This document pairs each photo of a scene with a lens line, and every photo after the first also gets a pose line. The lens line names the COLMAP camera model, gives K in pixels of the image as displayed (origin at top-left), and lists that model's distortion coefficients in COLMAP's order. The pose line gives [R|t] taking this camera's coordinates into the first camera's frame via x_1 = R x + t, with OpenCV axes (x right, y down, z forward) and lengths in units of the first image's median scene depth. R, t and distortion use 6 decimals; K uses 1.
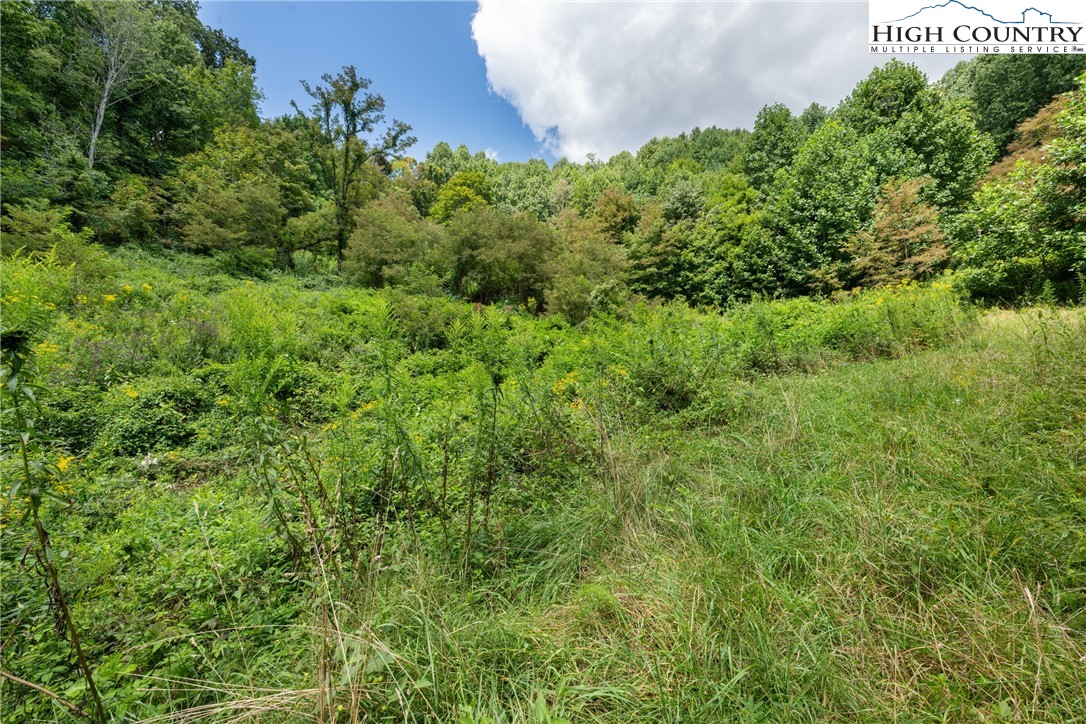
lens RADIAL K [[427.8, 0, 543.0], [0, 427.8, 362.0], [0, 0, 1]] dist [-0.001596, 0.000258]
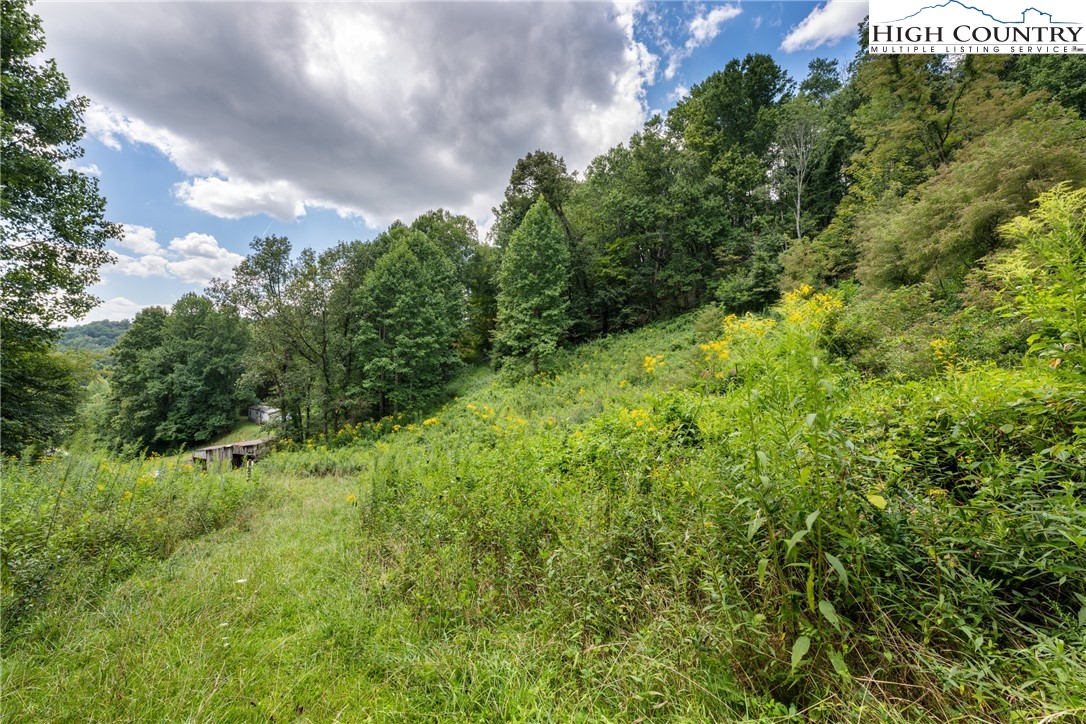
lens RADIAL K [[440.6, 0, 540.3], [0, 440.6, 362.0], [0, 0, 1]] dist [-0.002012, 0.000171]
pose [[-0.208488, -0.027968, -0.977625, 0.519291], [0.086848, 0.995113, -0.046990, -0.076739], [0.974161, -0.094701, -0.205040, 0.450883]]
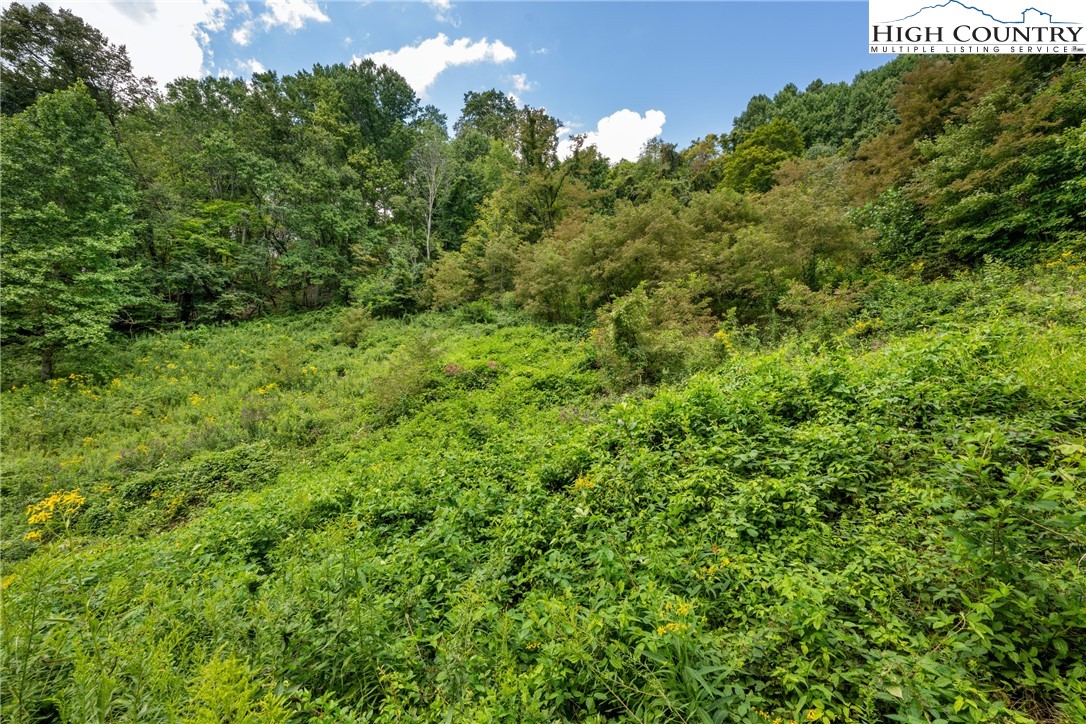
lens RADIAL K [[427.8, 0, 543.0], [0, 427.8, 362.0], [0, 0, 1]] dist [-0.001596, 0.000258]
pose [[0.649745, -0.047379, -0.758674, 0.327636], [0.072585, 0.997362, -0.000122, -0.069812], [0.756679, -0.054989, 0.651470, 0.320463]]
